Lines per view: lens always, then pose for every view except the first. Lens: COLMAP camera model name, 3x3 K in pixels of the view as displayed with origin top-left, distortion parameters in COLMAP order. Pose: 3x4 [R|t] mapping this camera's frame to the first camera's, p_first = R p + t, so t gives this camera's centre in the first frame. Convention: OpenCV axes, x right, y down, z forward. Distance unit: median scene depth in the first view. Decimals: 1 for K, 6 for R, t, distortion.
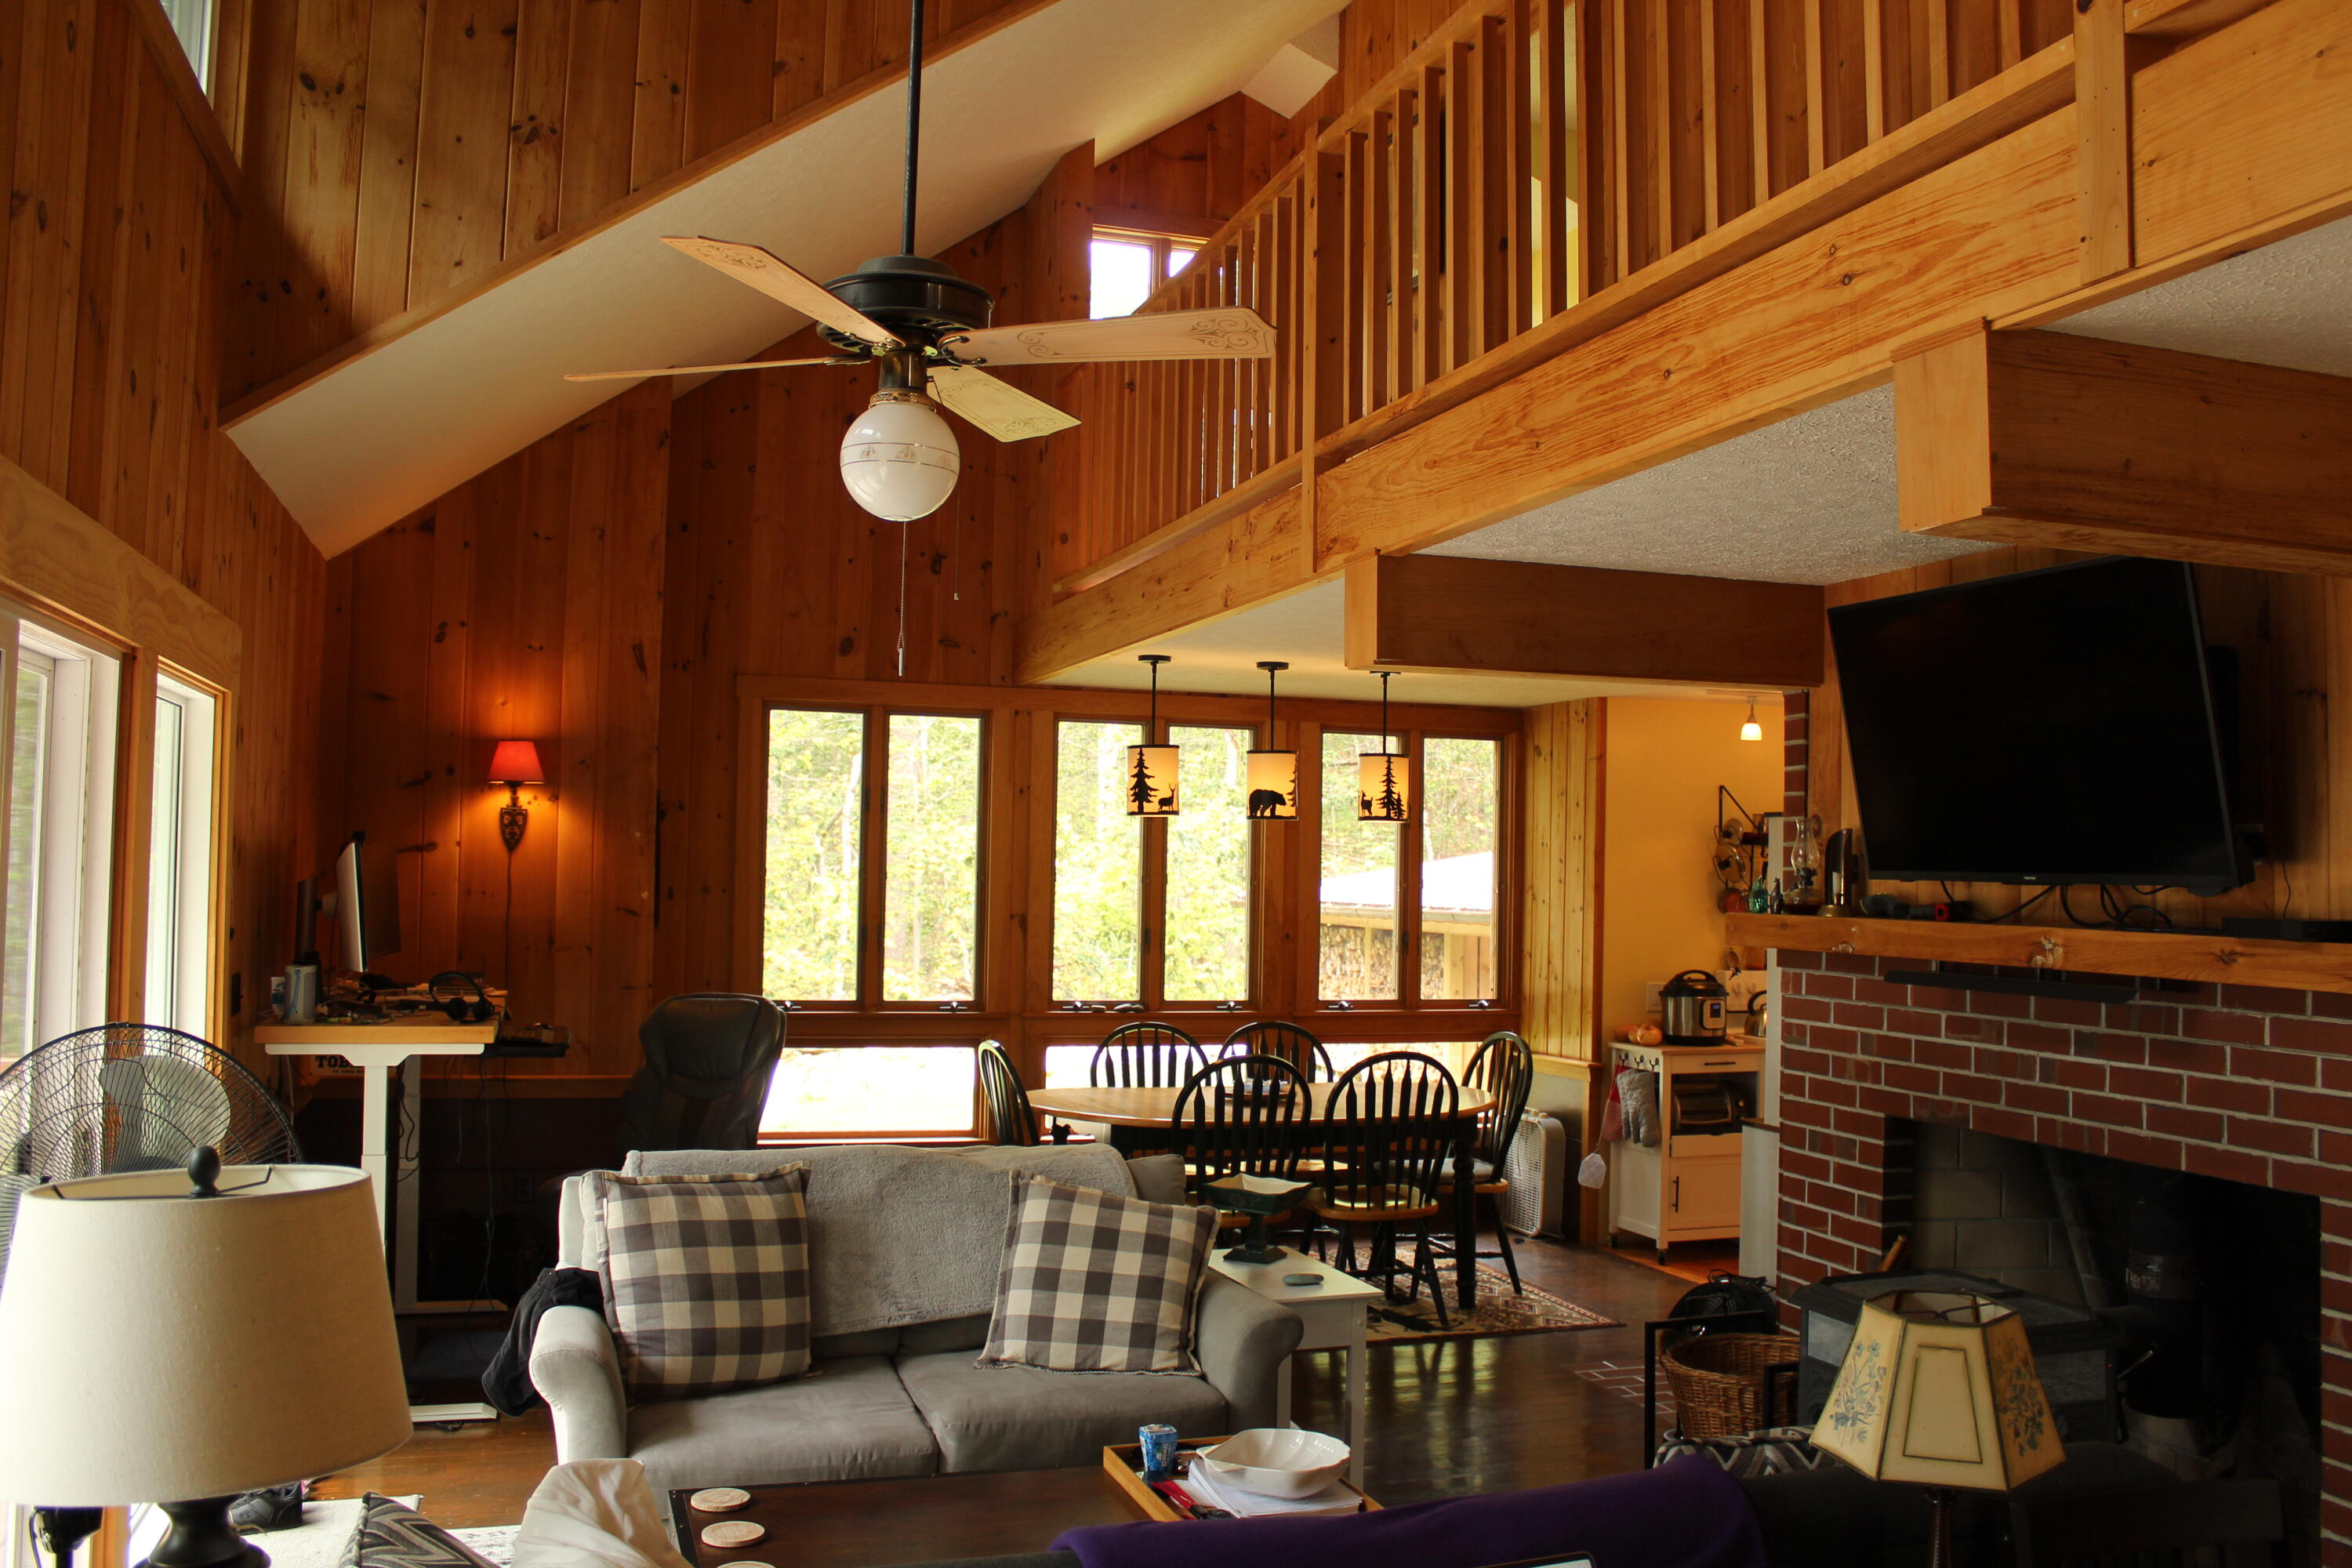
lens RADIAL K [[1961.7, 0, 1198.0], [0, 1961.7, 770.7], [0, 0, 1]] dist [-0.169093, 0.154830]
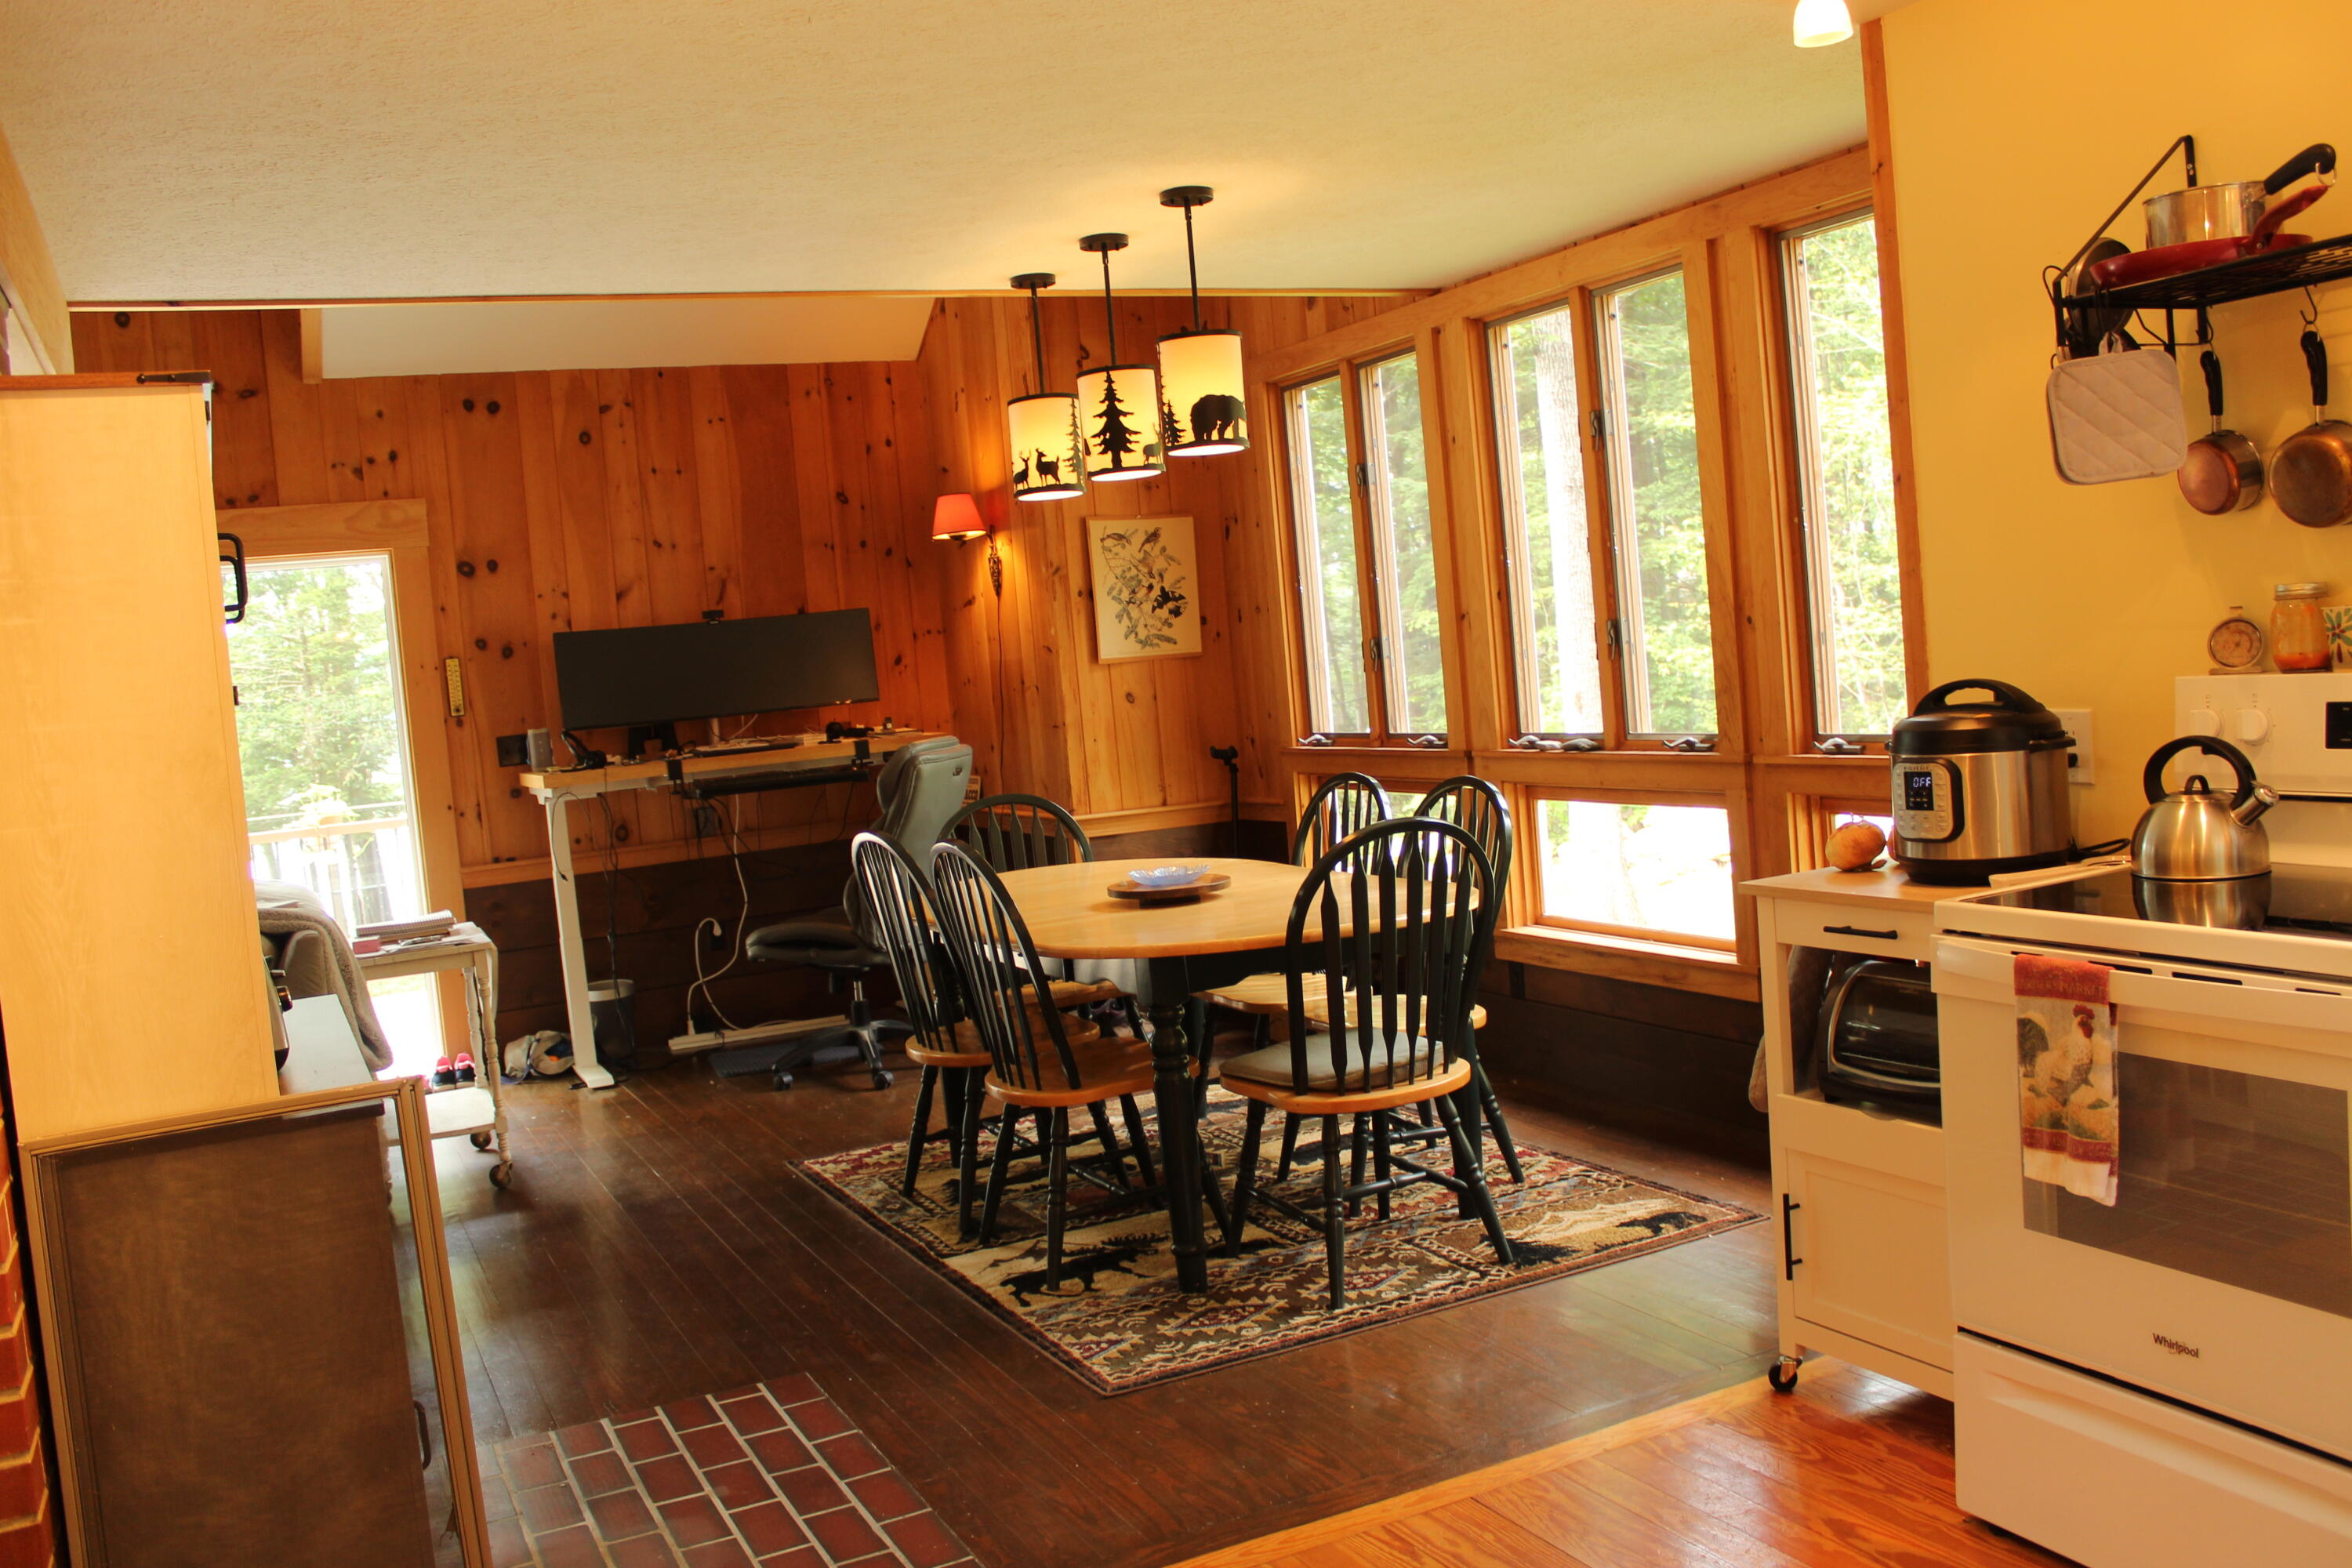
lens RADIAL K [[1979.7, 0, 1203.5], [0, 1979.7, 779.8], [0, 0, 1]] dist [-0.169739, 0.162167]
pose [[0.152555, 0.036500, -0.987621, 0.745225], [0.136528, 0.988958, 0.057639, 0.094911], [0.978819, -0.143631, 0.145888, 0.959964]]
